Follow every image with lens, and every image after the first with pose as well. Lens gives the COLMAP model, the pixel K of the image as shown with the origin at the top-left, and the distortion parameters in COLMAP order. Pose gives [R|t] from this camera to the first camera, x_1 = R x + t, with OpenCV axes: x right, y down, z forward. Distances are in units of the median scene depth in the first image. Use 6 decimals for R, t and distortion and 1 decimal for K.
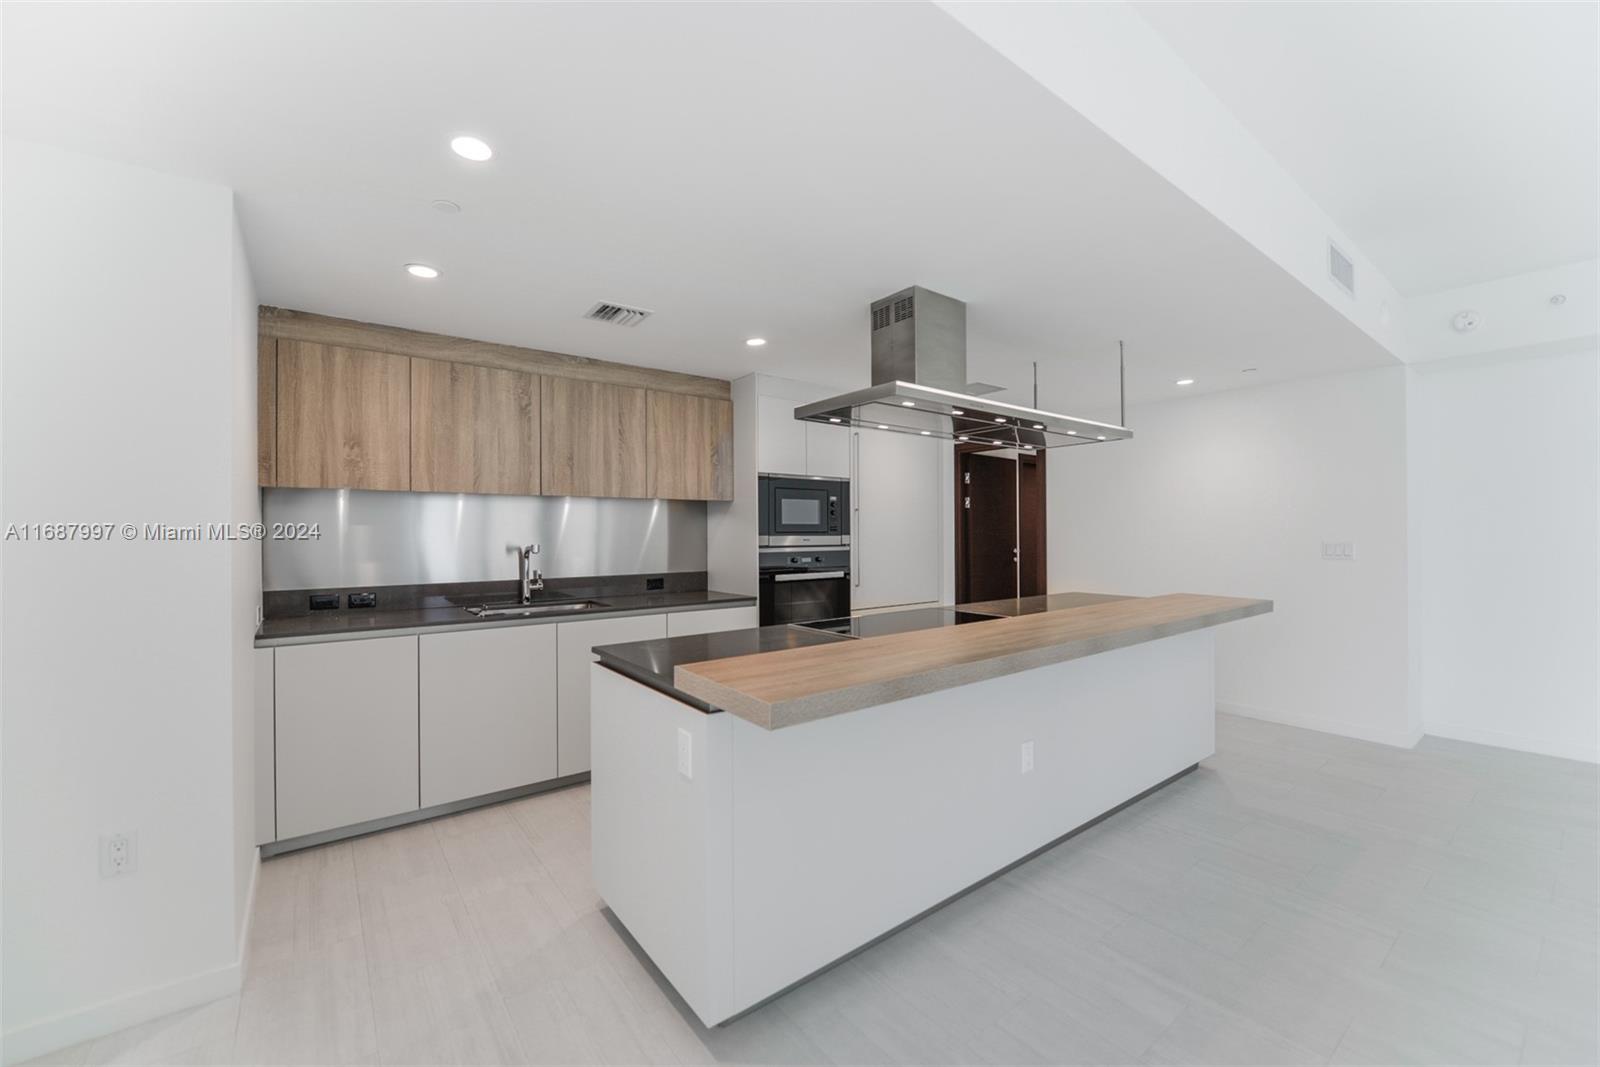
lens RADIAL K [[637.6, 0, 804.7], [0, 637.6, 538.0], [0, 0, 1]] dist [0.001437, -0.004783]
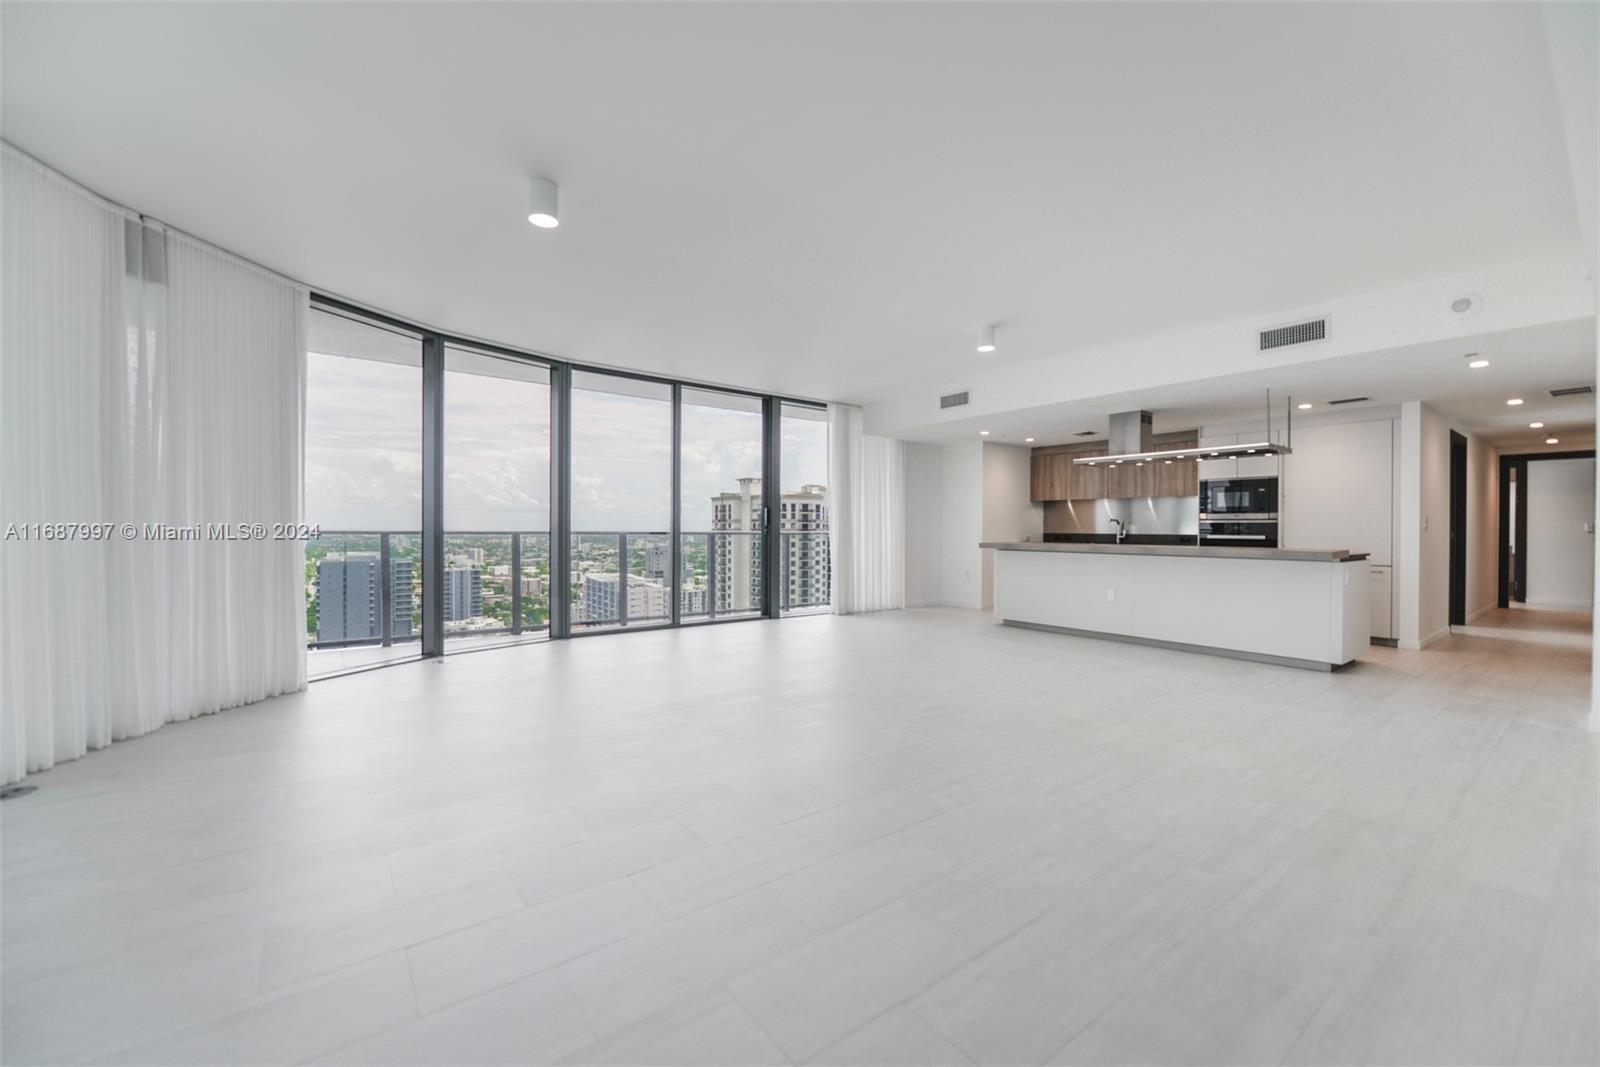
lens RADIAL K [[637.6, 0, 799.1], [0, 637.6, 537.9], [0, 0, 1]] dist [0.001437, -0.004783]
pose [[-0.007928, 0.017520, -0.999815, 2.058998], [-0.016157, 0.999714, 0.017646, 0.060974], [0.999838, 0.016294, -0.007642, -0.176219]]
